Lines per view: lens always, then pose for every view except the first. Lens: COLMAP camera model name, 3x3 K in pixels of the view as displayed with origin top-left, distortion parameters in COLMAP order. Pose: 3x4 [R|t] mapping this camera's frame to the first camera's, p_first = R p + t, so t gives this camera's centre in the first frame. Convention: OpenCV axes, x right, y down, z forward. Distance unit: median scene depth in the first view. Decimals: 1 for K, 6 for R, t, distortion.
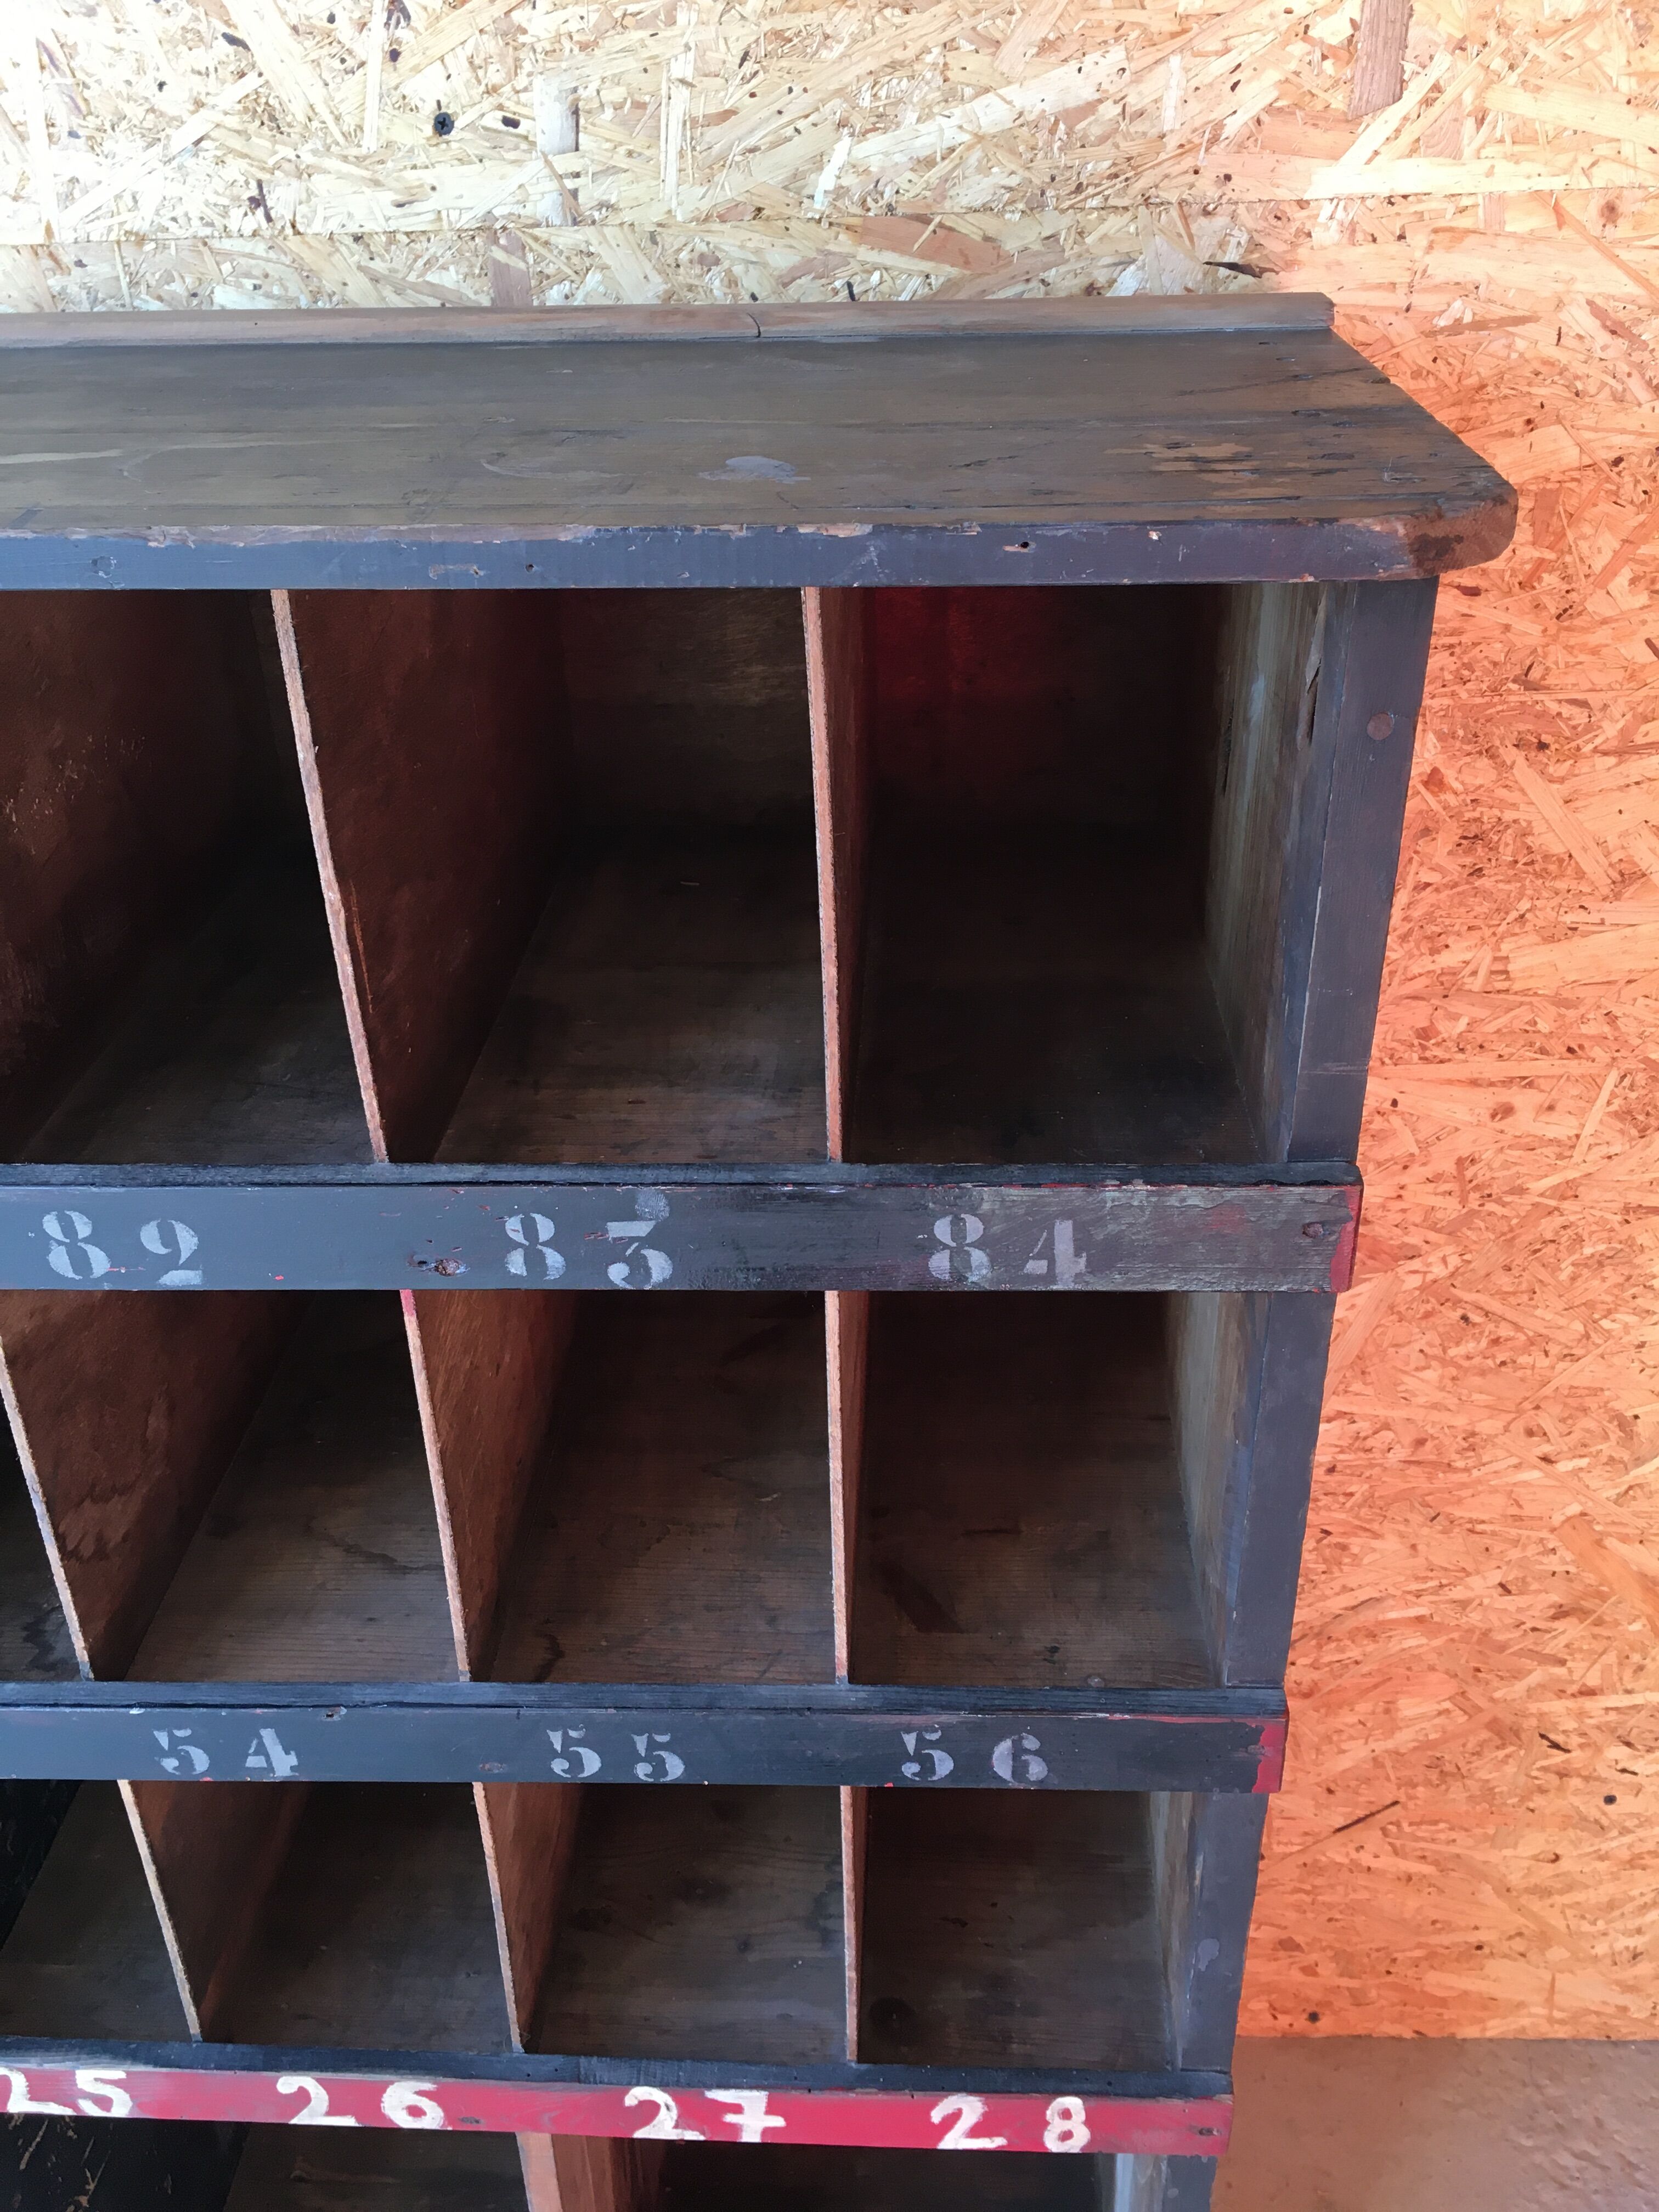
lens RADIAL K [[1863.0, 0, 837.7], [0, 1863.0, 1090.8], [0, 0, 1]] dist [0.078266, -0.112265]
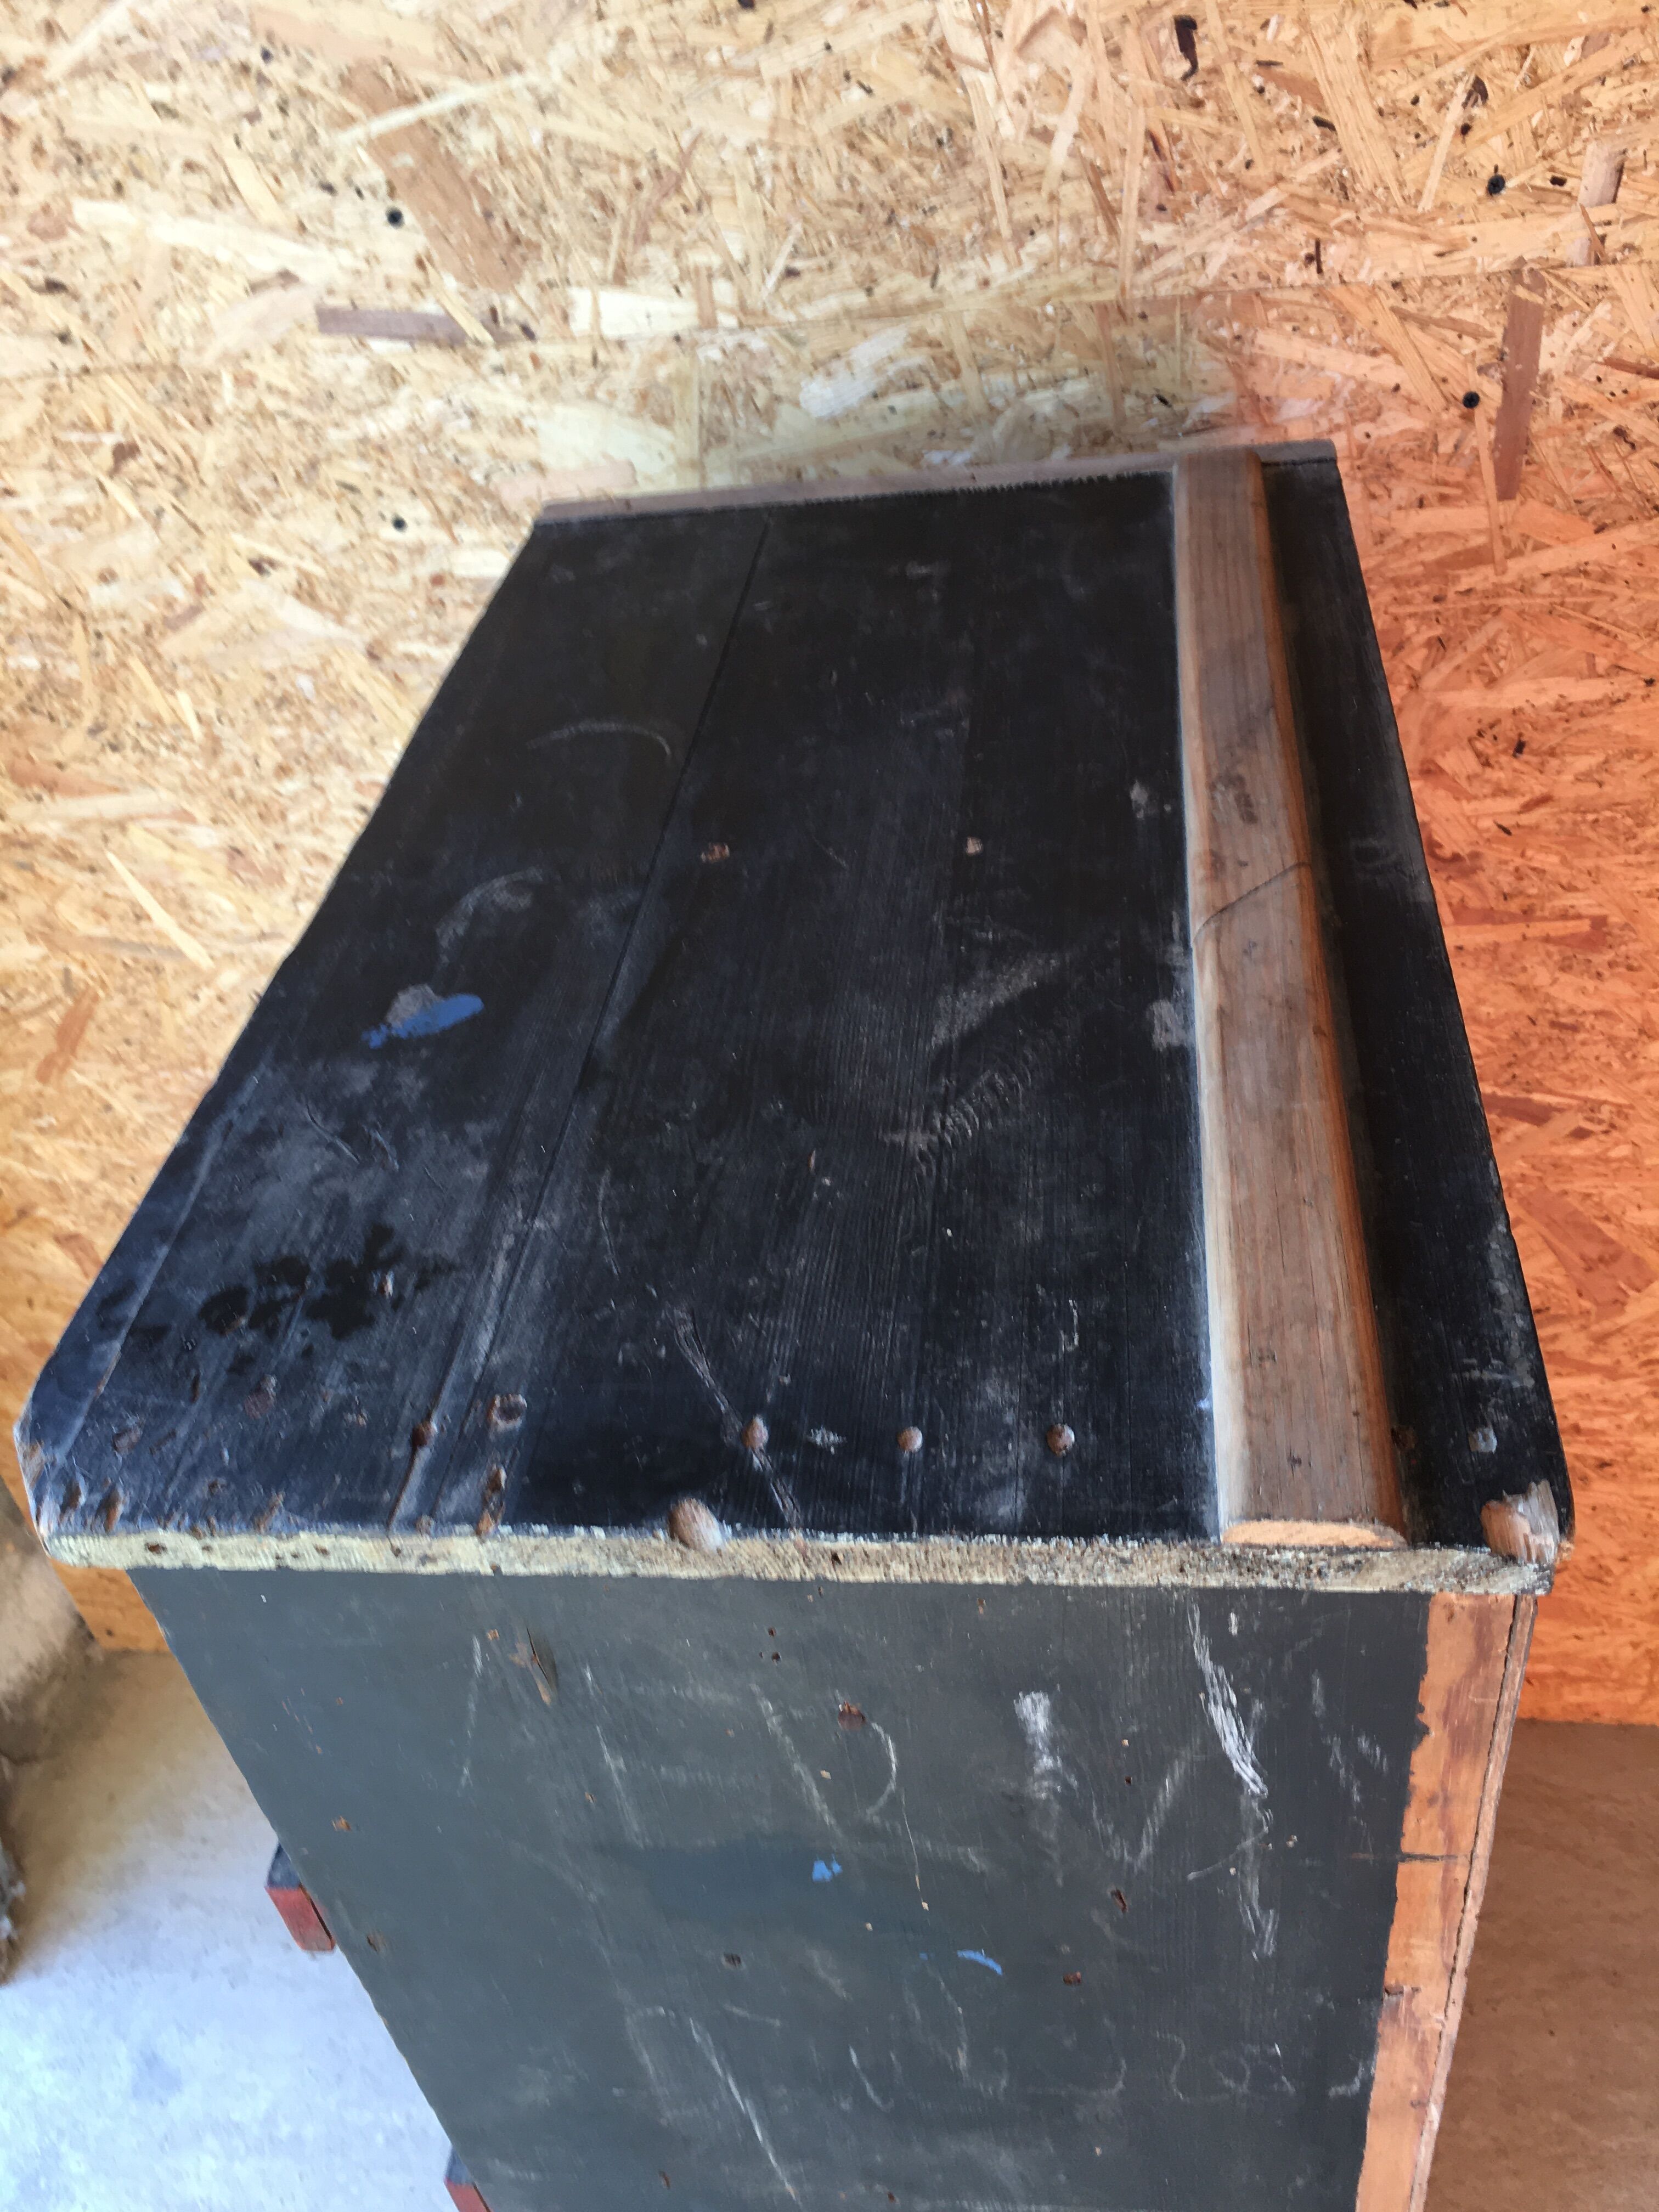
lens RADIAL K [[1863.0, 0, 818.9], [0, 1863.0, 1101.5], [0, 0, 1]] dist [0.078266, -0.112265]
pose [[0.993969, -0.002664, -0.109625, -0.484429], [0.020434, 0.986695, 0.161295, -0.151794], [0.107737, -0.162563, 0.980799, -0.258818]]
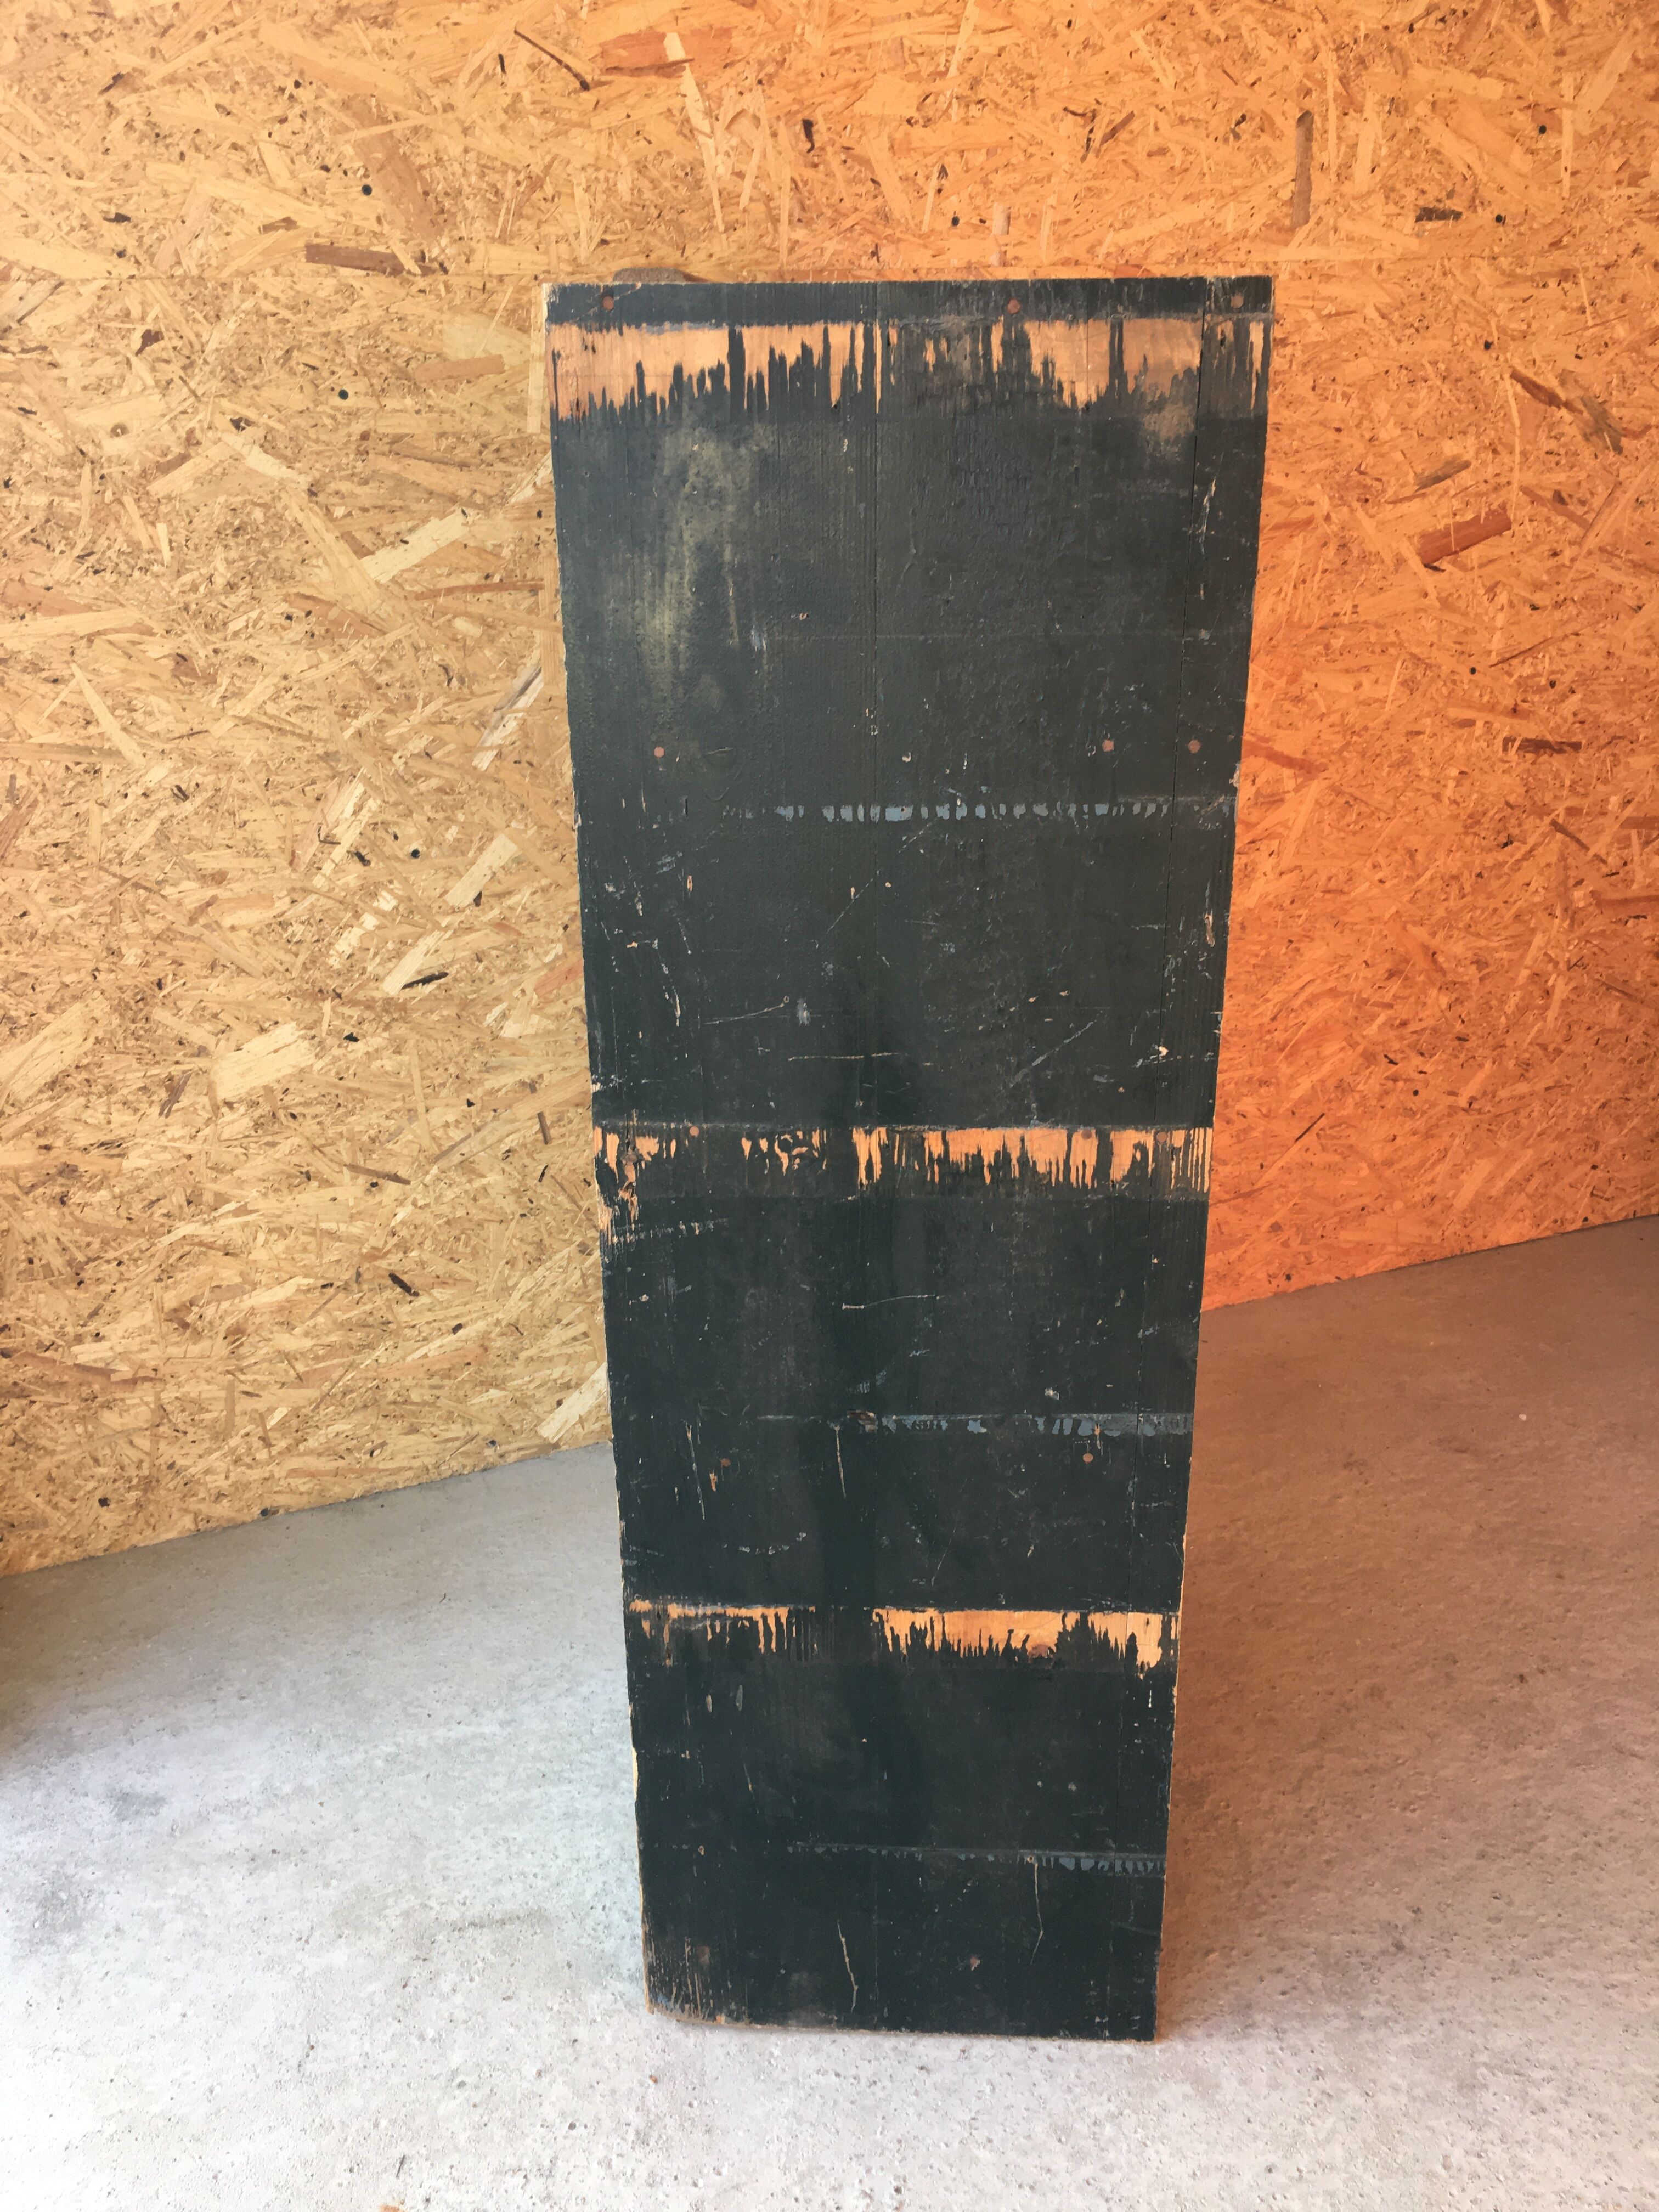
lens RADIAL K [[1863.0, 0, 809.7], [0, 1863.0, 1110.9], [0, 0, 1]] dist [0.078266, -0.112265]
pose [[0.918727, -0.138136, 0.369945, -1.335135], [0.188809, 0.976461, -0.104284, 0.727729], [-0.346831, 0.165658, 0.923182, -0.847757]]
